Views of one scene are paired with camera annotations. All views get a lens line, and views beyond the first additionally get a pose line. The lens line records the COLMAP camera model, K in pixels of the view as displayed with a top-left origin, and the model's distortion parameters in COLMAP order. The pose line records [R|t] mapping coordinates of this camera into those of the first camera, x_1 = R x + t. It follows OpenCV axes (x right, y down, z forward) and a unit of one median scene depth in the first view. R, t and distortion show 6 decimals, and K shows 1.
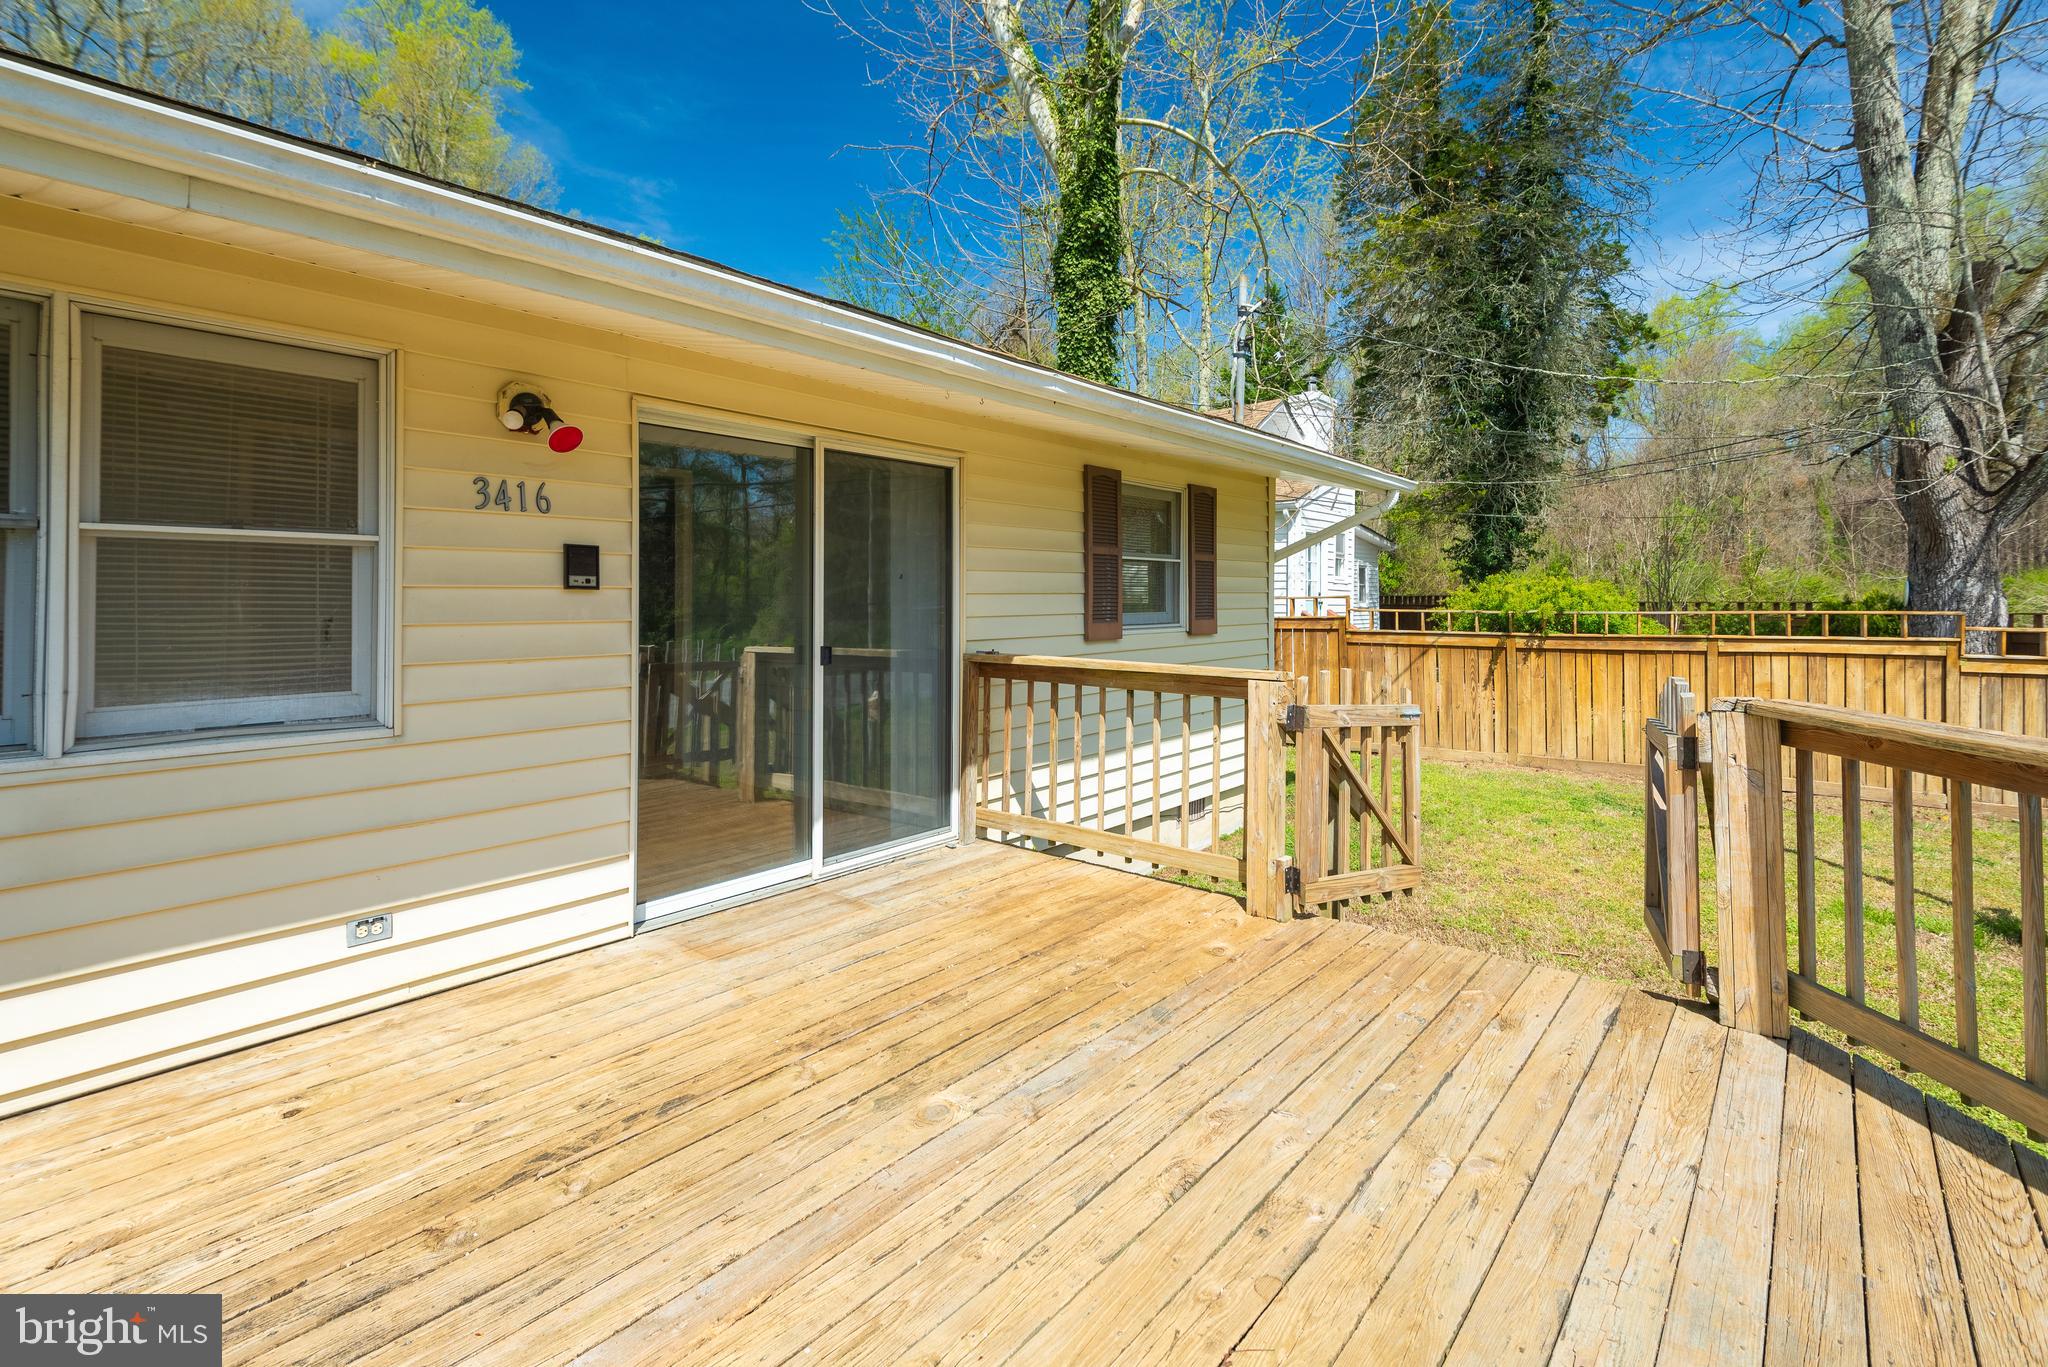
lens RADIAL K [[947.4, 0, 1023.7], [0, 947.4, 602.8], [0, 0, 1]] dist [0.043595, -0.023953]
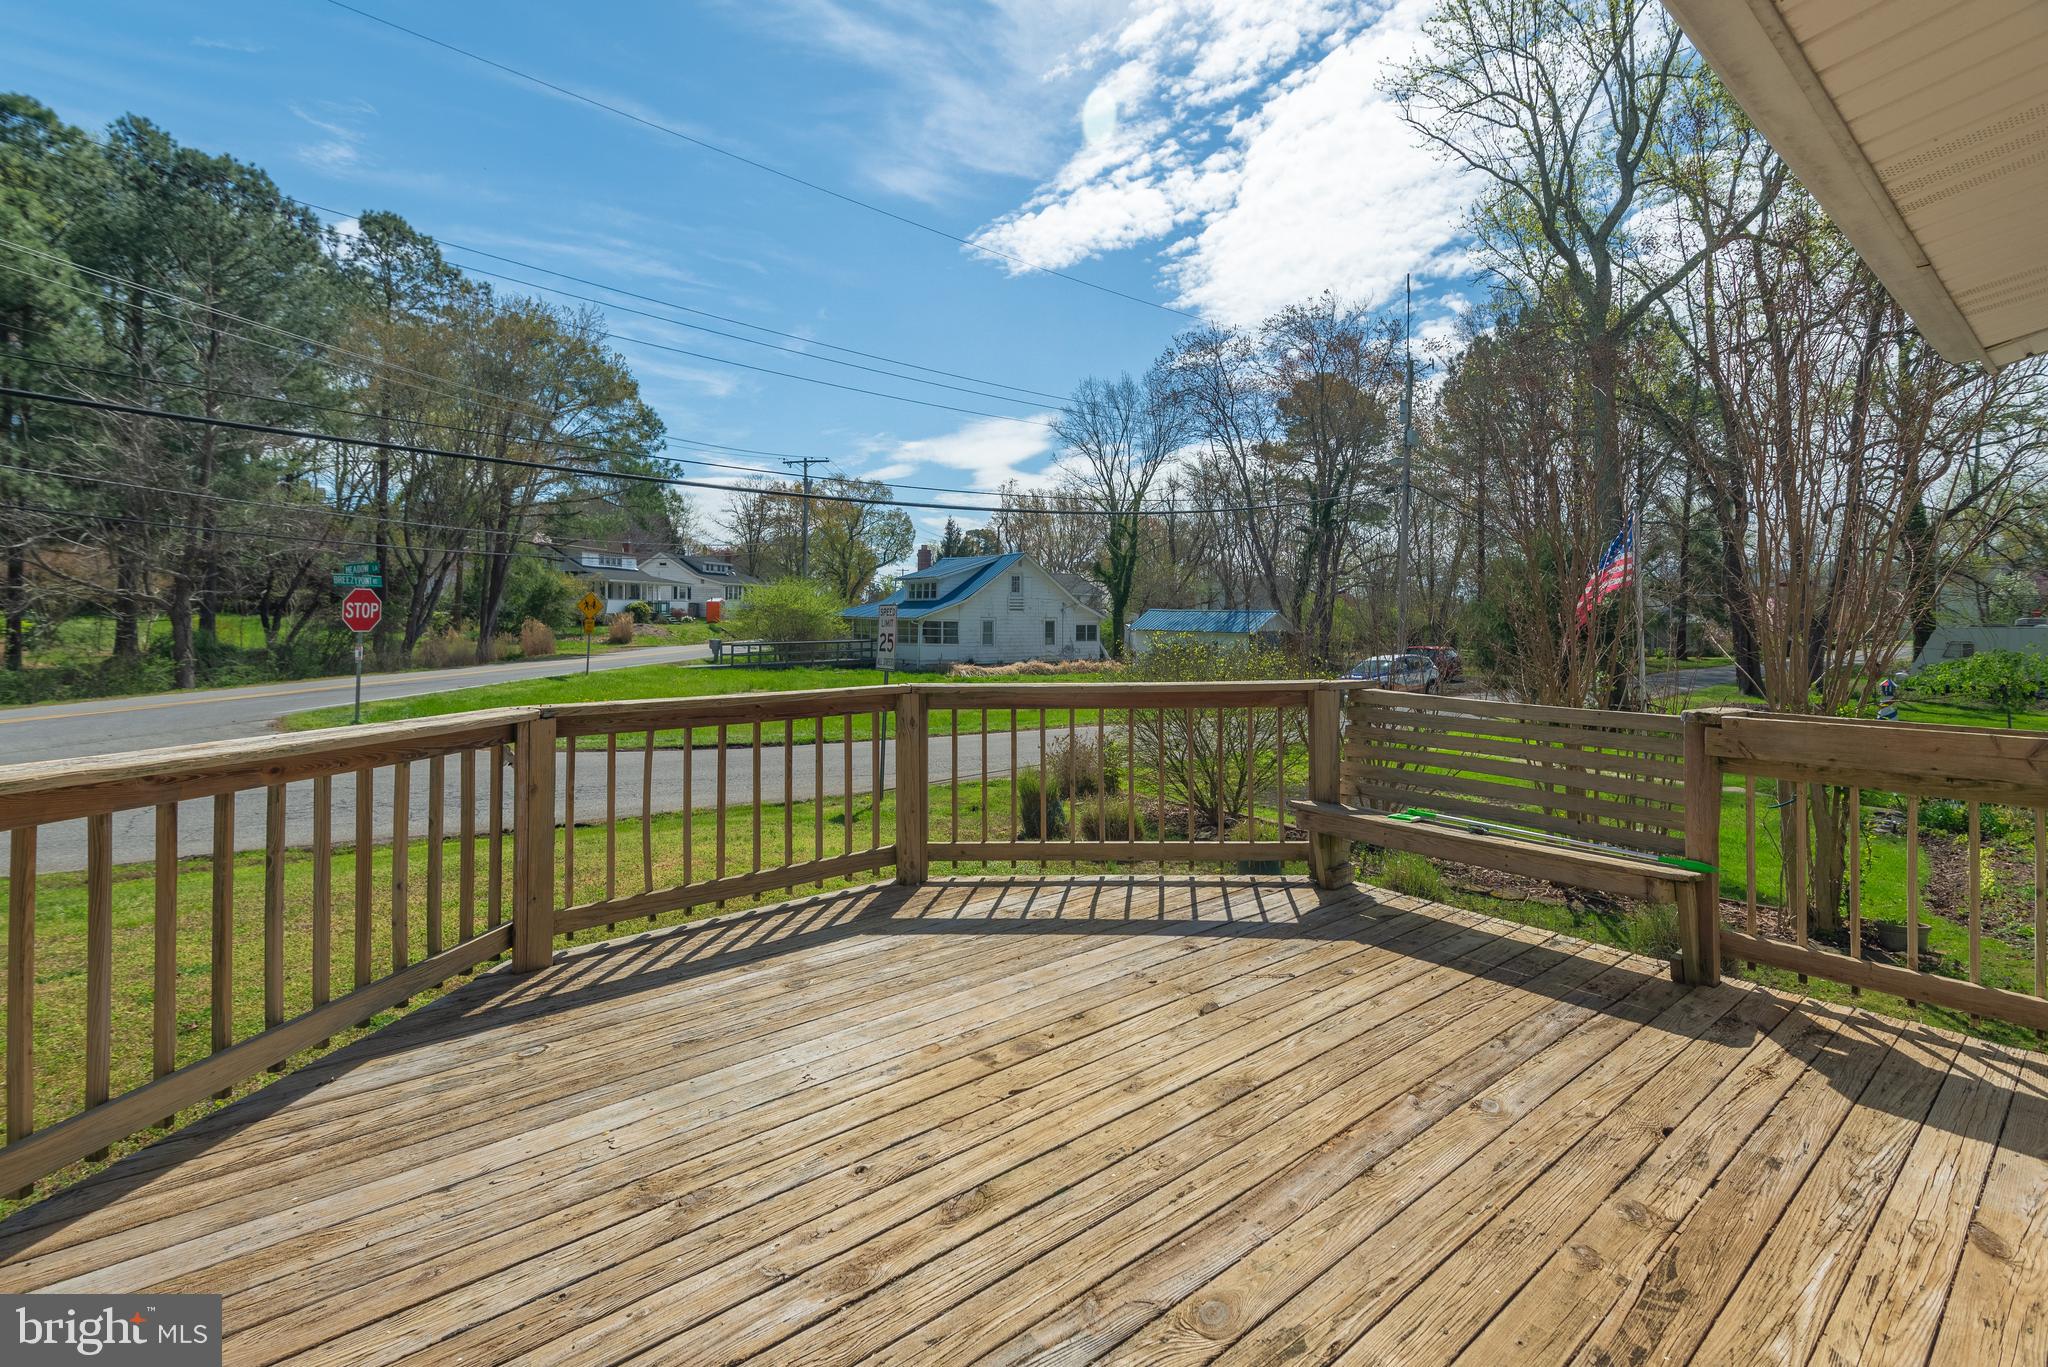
lens RADIAL K [[947.3, 0, 1093.9], [0, 947.3, 609.1], [0, 0, 1]] dist [0.026278, -0.000433]
pose [[-0.991369, -0.010760, 0.130655, -0.020548], [-0.010767, 0.999942, 0.000654, -0.005037], [-0.130655, -0.000759, -0.991428, 0.406194]]
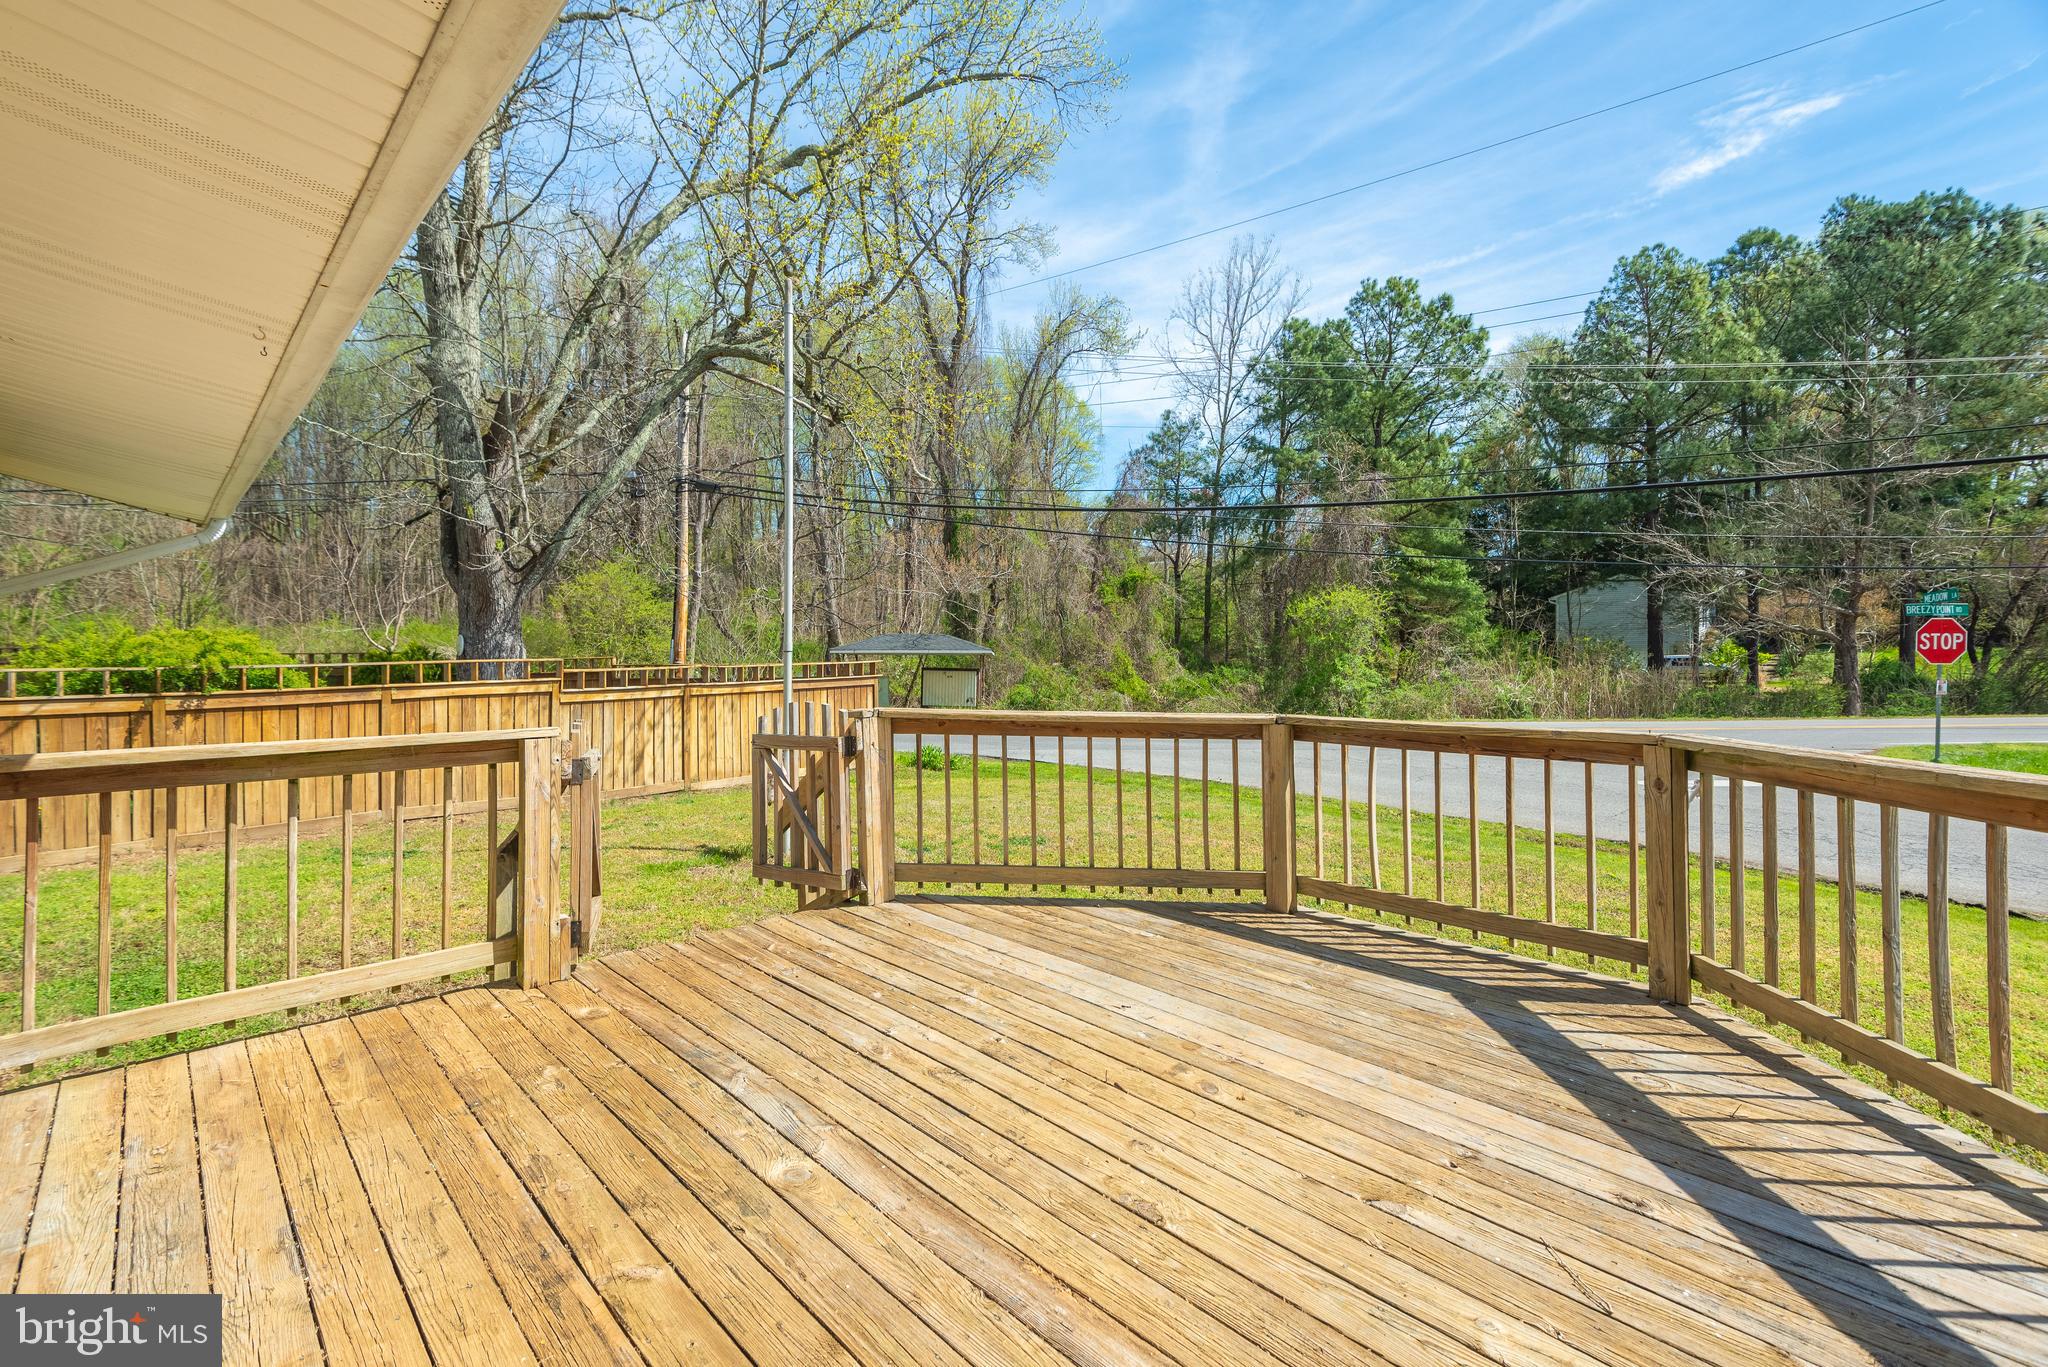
lens RADIAL K [[925.4, 0, 1053.9], [0, 925.4, 677.2], [0, 0, 1]] dist [0.028244, -0.017526]
pose [[0.101663, -0.037500, 0.994112, -0.230803], [0.012345, 0.999260, 0.036432, -0.002966], [-0.994742, 0.008569, 0.102051, 0.146265]]
